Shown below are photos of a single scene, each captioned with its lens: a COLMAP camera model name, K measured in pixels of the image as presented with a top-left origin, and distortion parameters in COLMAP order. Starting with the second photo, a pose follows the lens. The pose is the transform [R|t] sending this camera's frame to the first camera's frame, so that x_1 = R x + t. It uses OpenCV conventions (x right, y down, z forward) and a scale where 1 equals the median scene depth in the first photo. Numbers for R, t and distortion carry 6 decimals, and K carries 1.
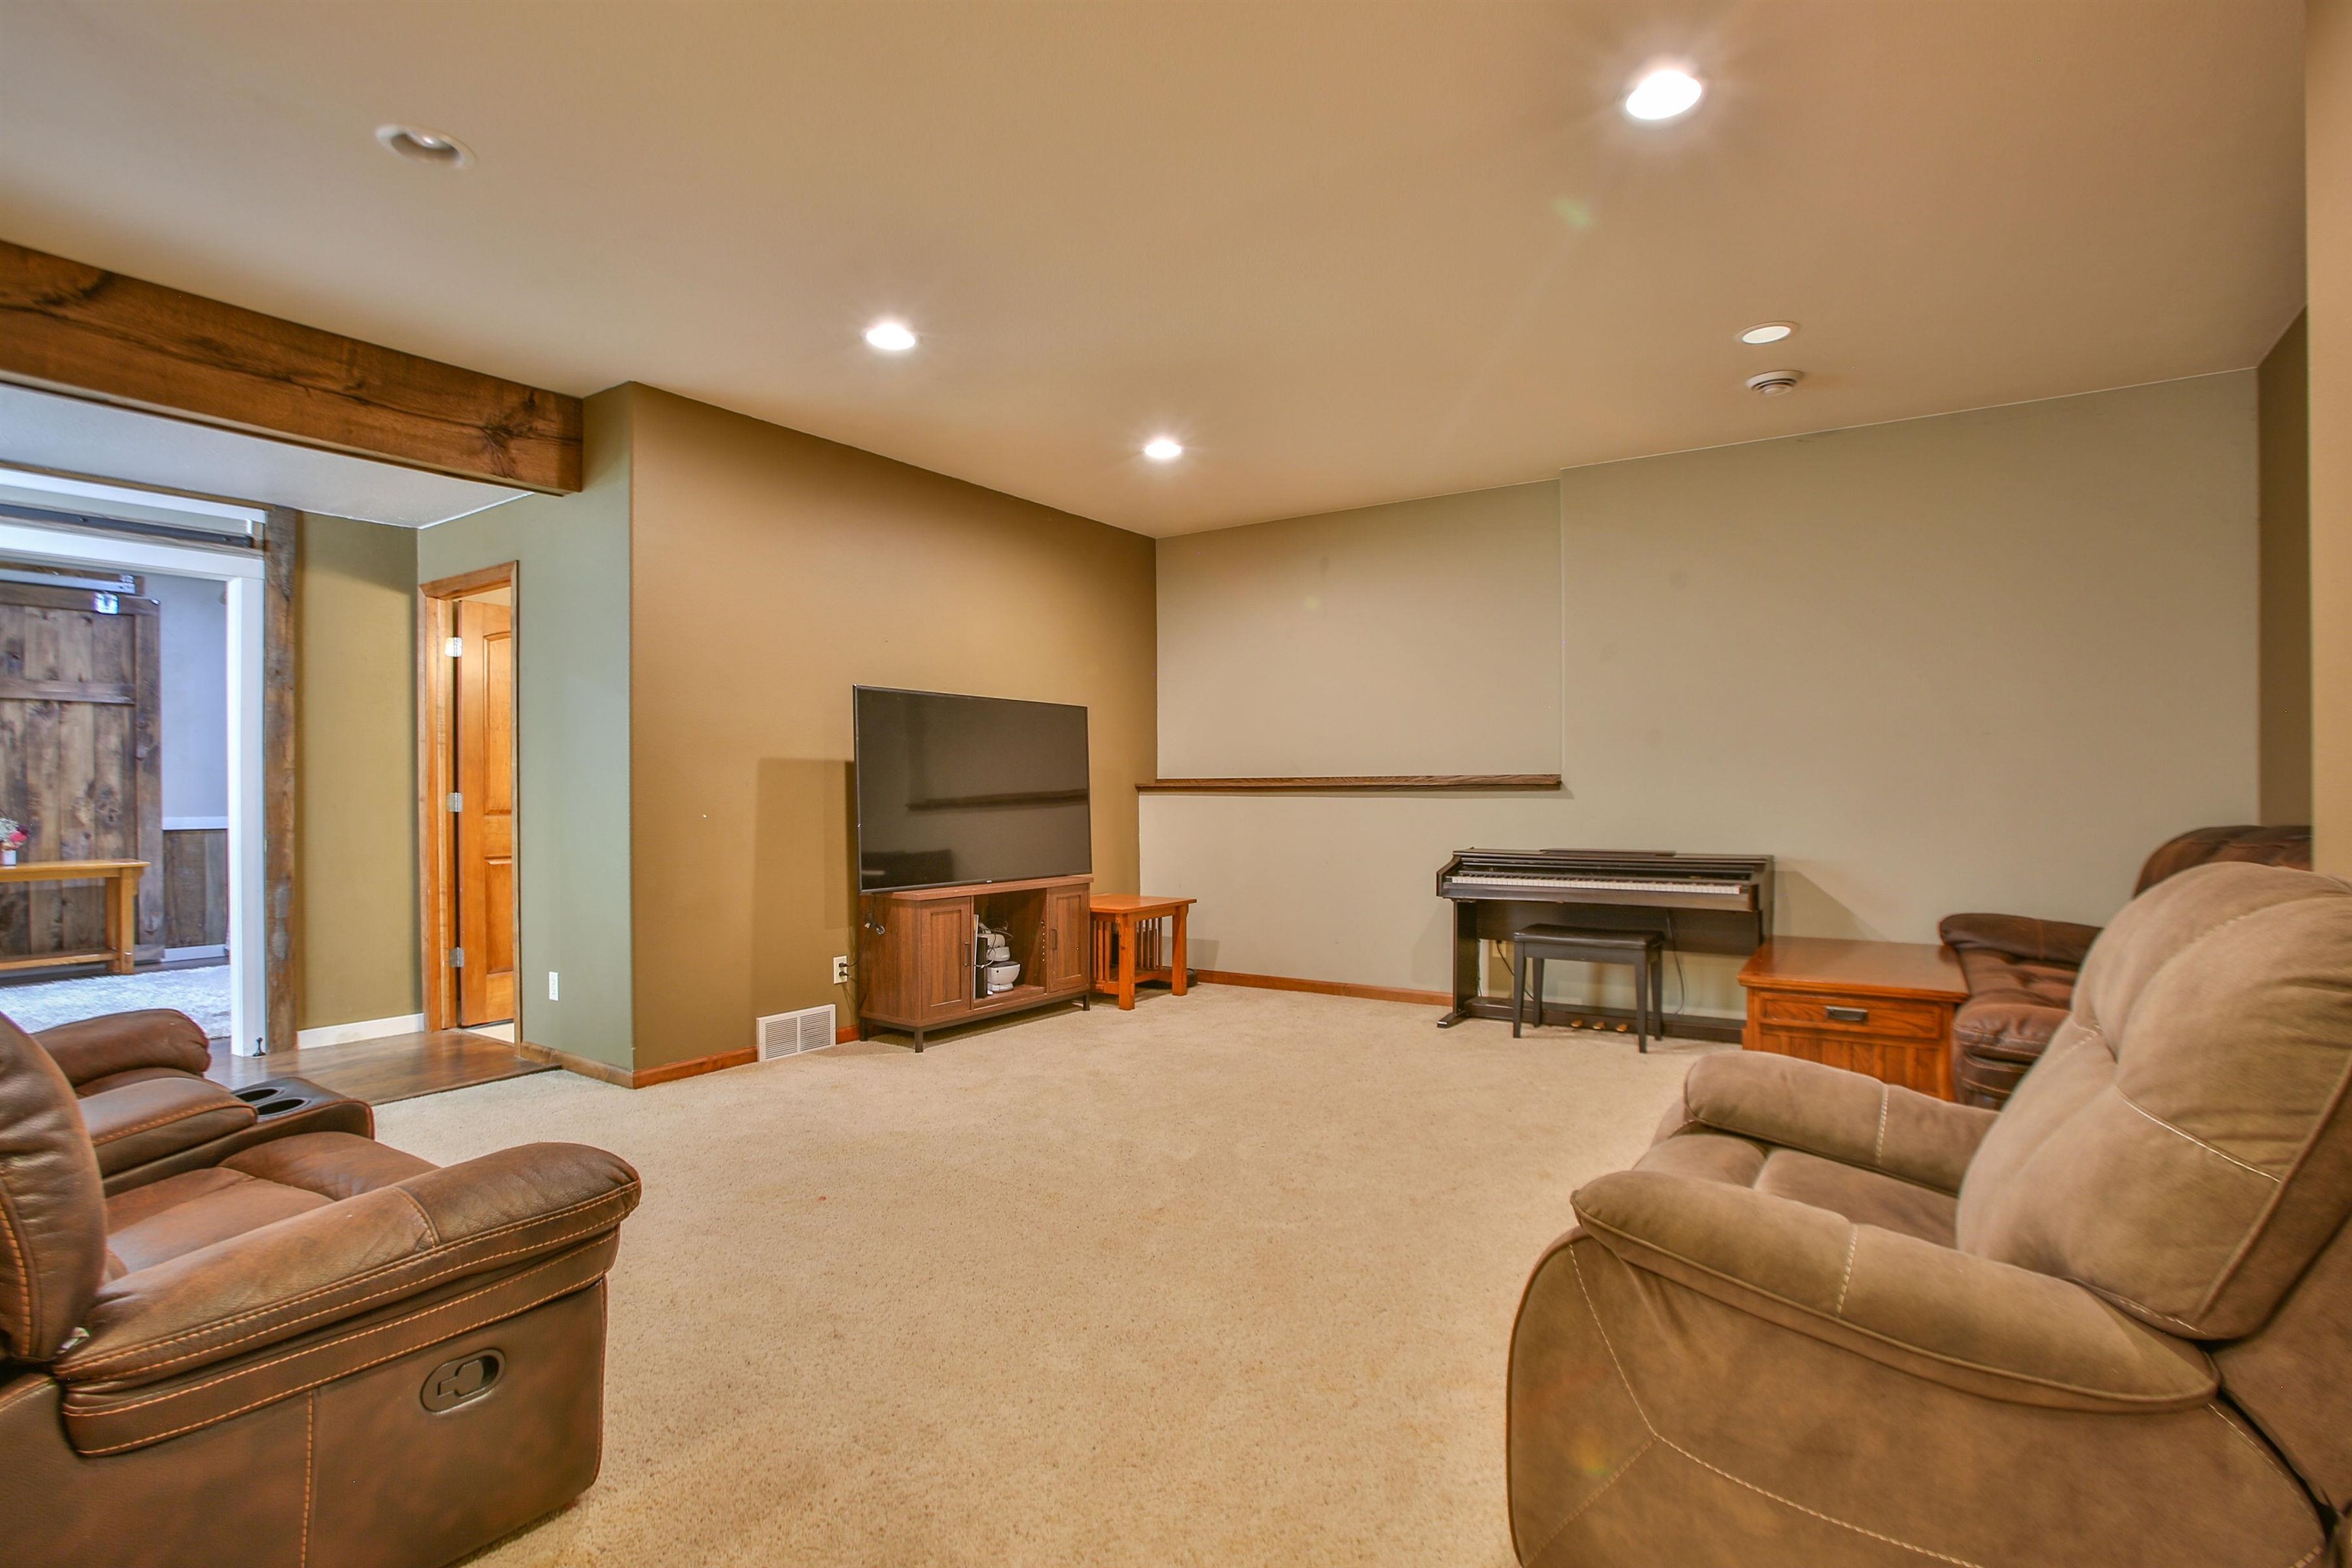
lens RADIAL K [[1143.0, 0, 1178.9], [0, 1143.0, 783.2], [0, 0, 1]] dist [-0.027414, 0.005464]
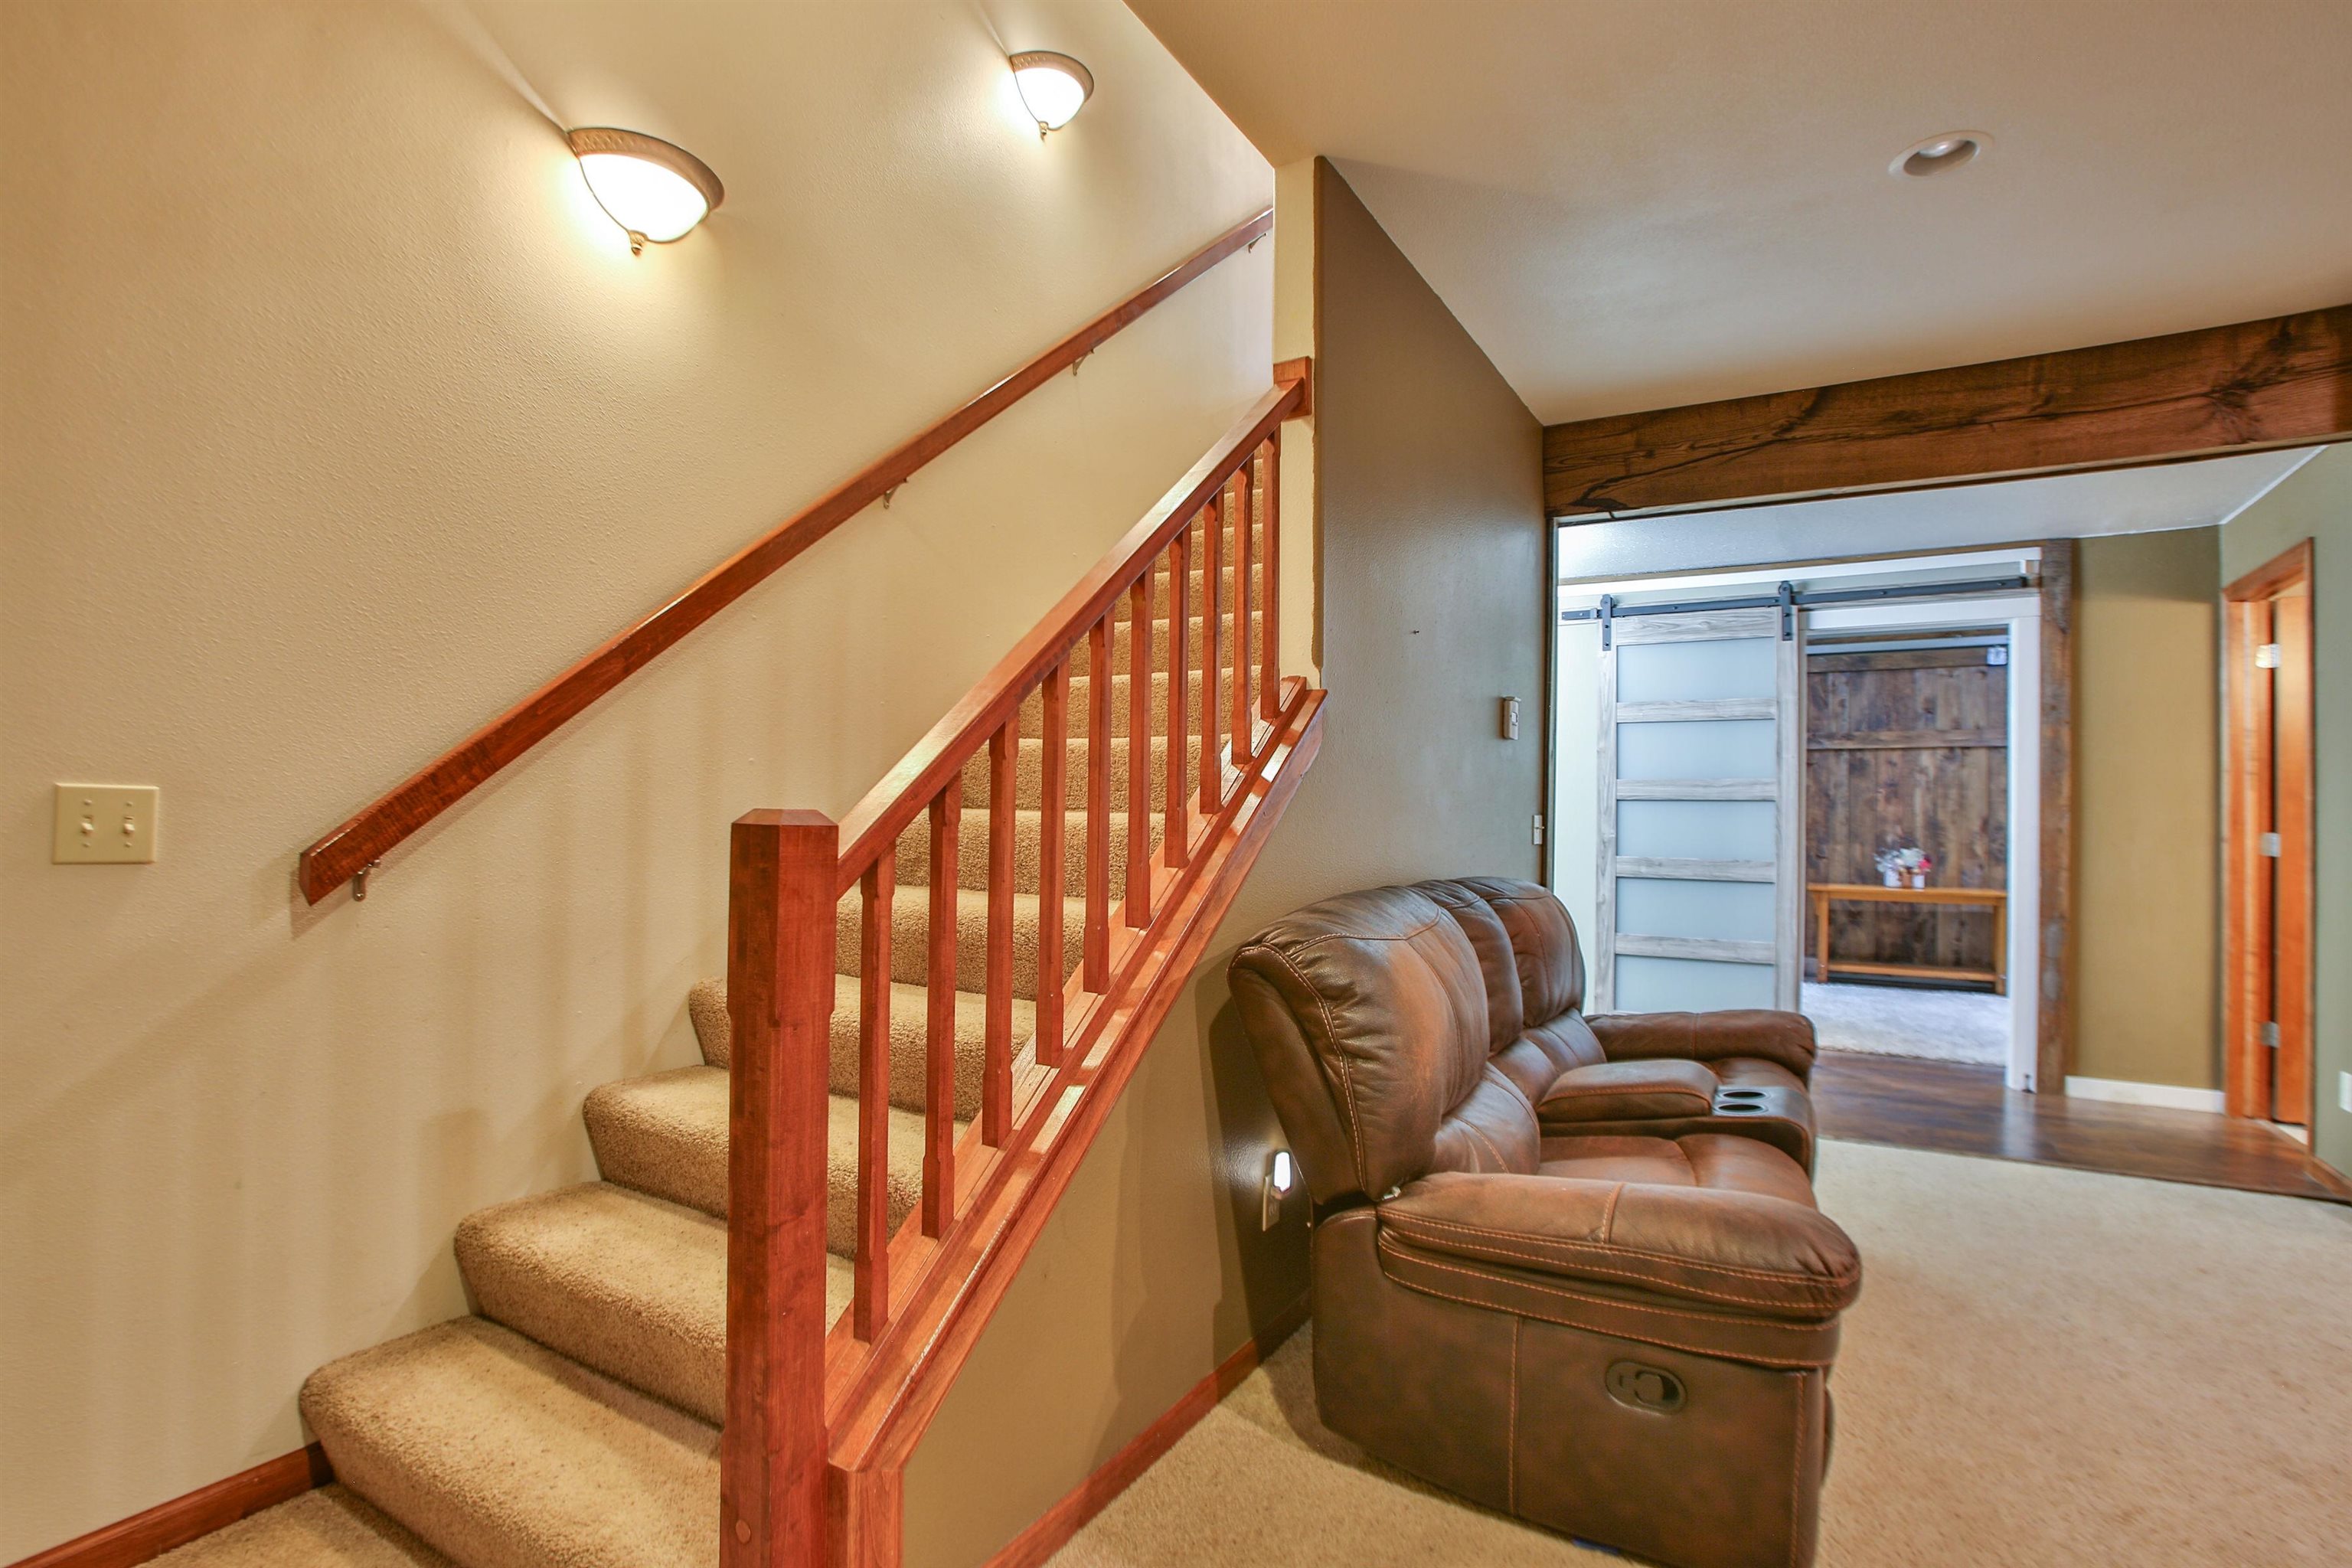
lens RADIAL K [[1143.0, 0, 1164.9], [0, 1143.0, 794.0], [0, 0, 1]] dist [-0.027414, 0.005464]
pose [[0.062142, -0.016690, -0.997928, 0.134475], [-0.007235, 0.999826, -0.017172, -0.000242], [0.998041, 0.008287, 0.062010, 0.164224]]
